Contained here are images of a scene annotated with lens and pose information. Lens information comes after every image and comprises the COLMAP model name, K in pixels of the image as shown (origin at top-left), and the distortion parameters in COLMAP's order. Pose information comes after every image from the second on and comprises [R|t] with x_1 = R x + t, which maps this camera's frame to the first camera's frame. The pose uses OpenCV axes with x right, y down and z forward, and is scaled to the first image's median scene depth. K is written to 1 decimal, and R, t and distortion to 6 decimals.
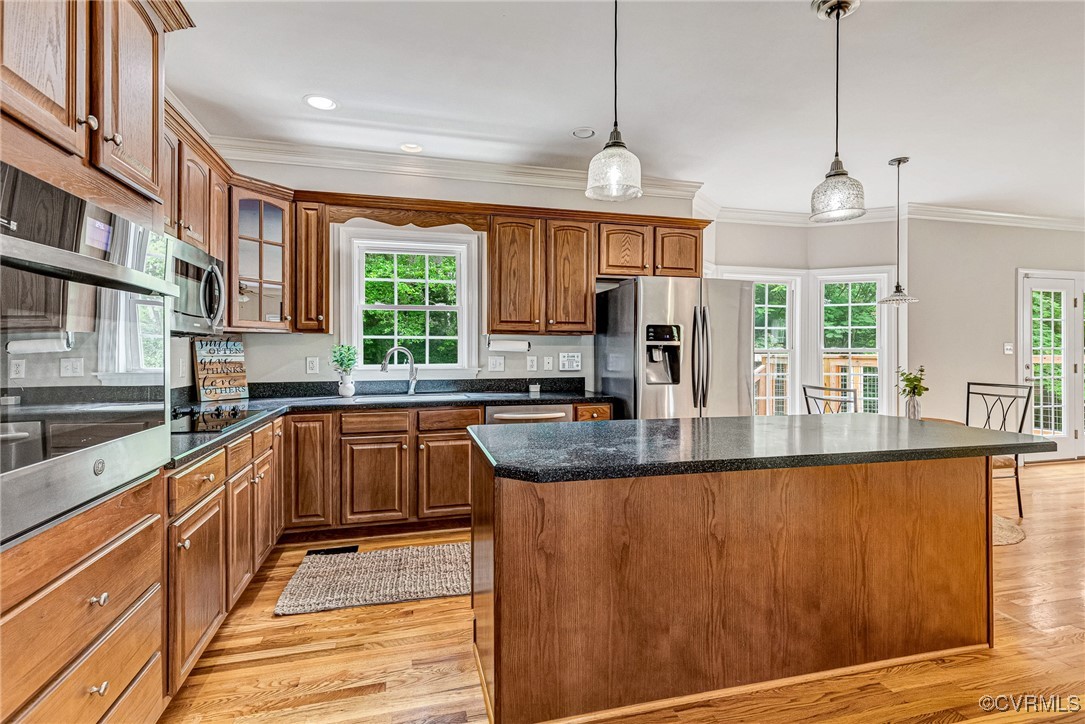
lens RADIAL K [[509.9, 0, 541.2], [0, 509.9, 347.8], [0, 0, 1]] dist [0.016690, -0.004394]
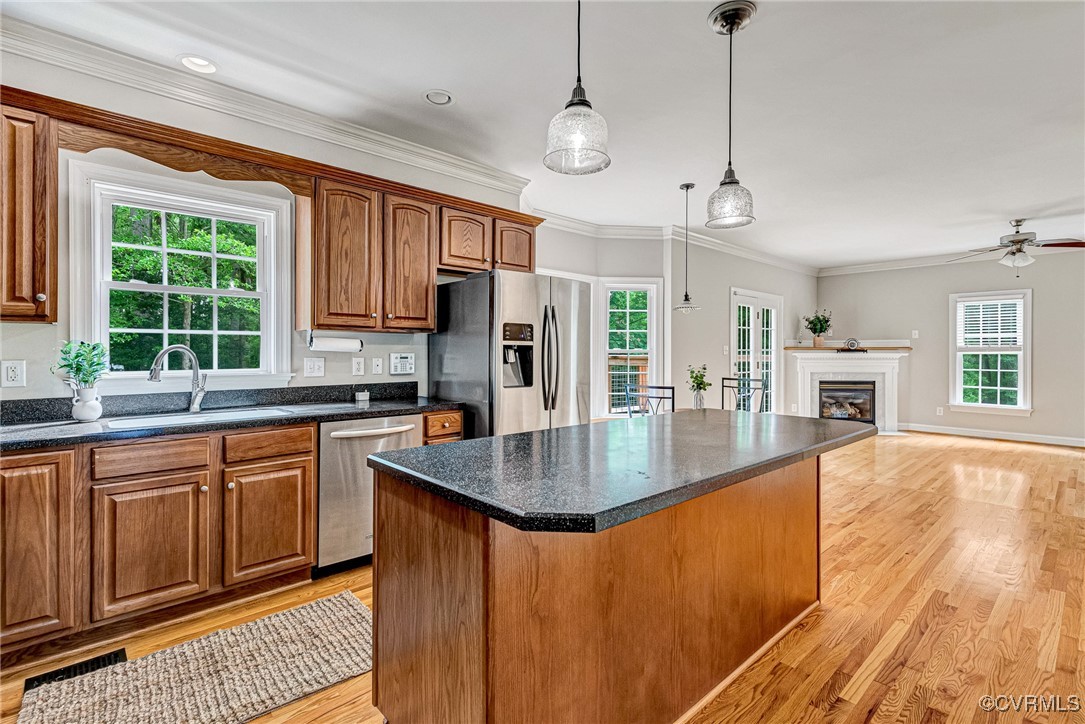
lens RADIAL K [[509.9, 0, 534.6], [0, 509.9, 350.1], [0, 0, 1]] dist [0.016690, -0.004394]
pose [[0.894315, 0.002294, 0.447433, -0.166707], [-0.003899, 0.999989, 0.002666, 0.001609], [-0.447422, -0.004129, 0.894313, 0.161434]]
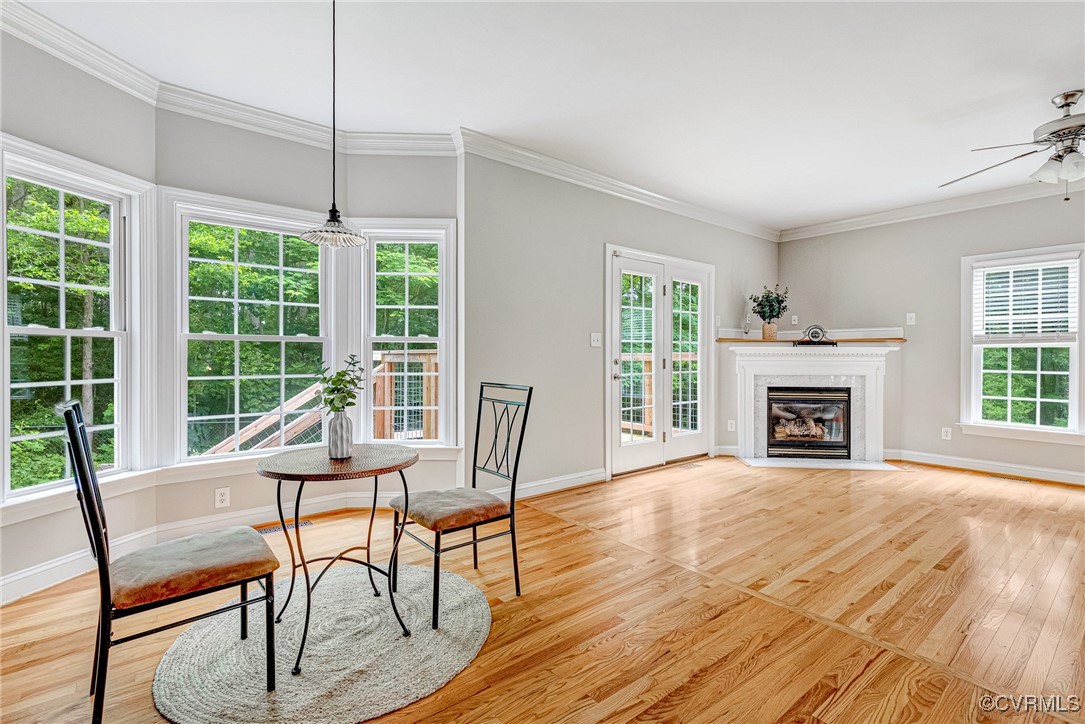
lens RADIAL K [[509.9, 0, 536.3], [0, 509.9, 356.5], [0, 0, 1]] dist [0.016690, -0.004394]
pose [[0.918676, 0.000050, 0.395011, 0.787362], [-0.004043, 0.999949, 0.009276, 0.036450], [-0.394990, -0.010119, 0.918629, 0.494961]]
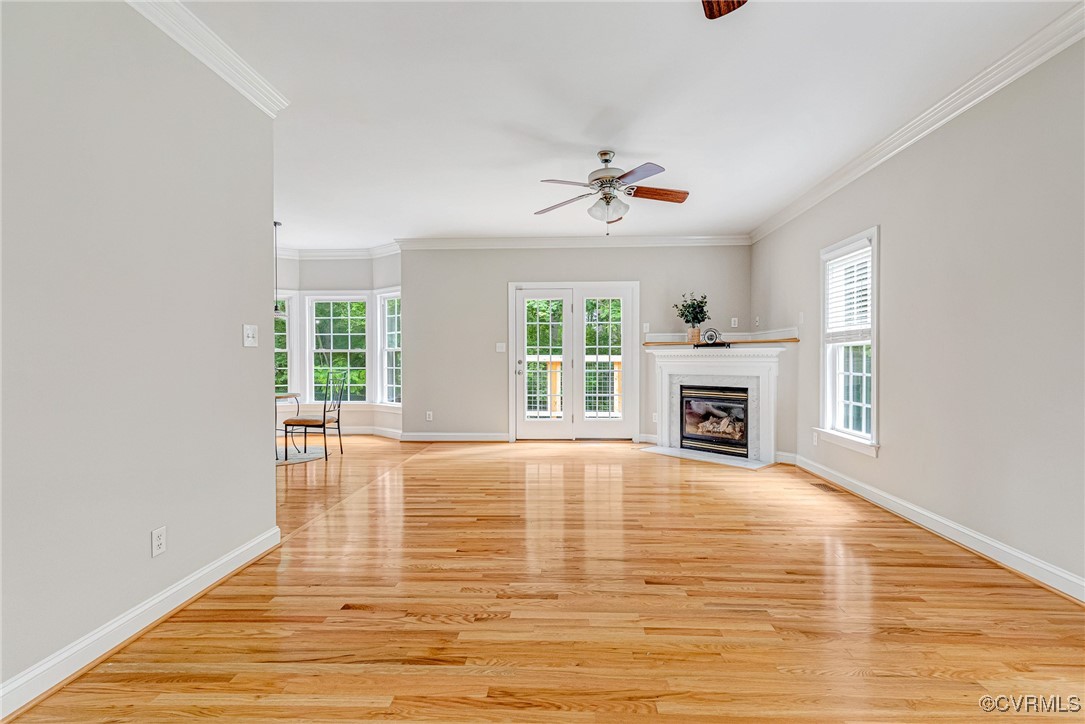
lens RADIAL K [[509.9, 0, 544.8], [0, 509.9, 362.8], [0, 0, 1]] dist [0.016690, -0.004394]
pose [[0.946228, -0.000657, -0.323500, 2.313525], [0.005597, 0.999881, 0.014342, 0.037157], [0.323453, -0.015381, 0.946119, -0.212227]]
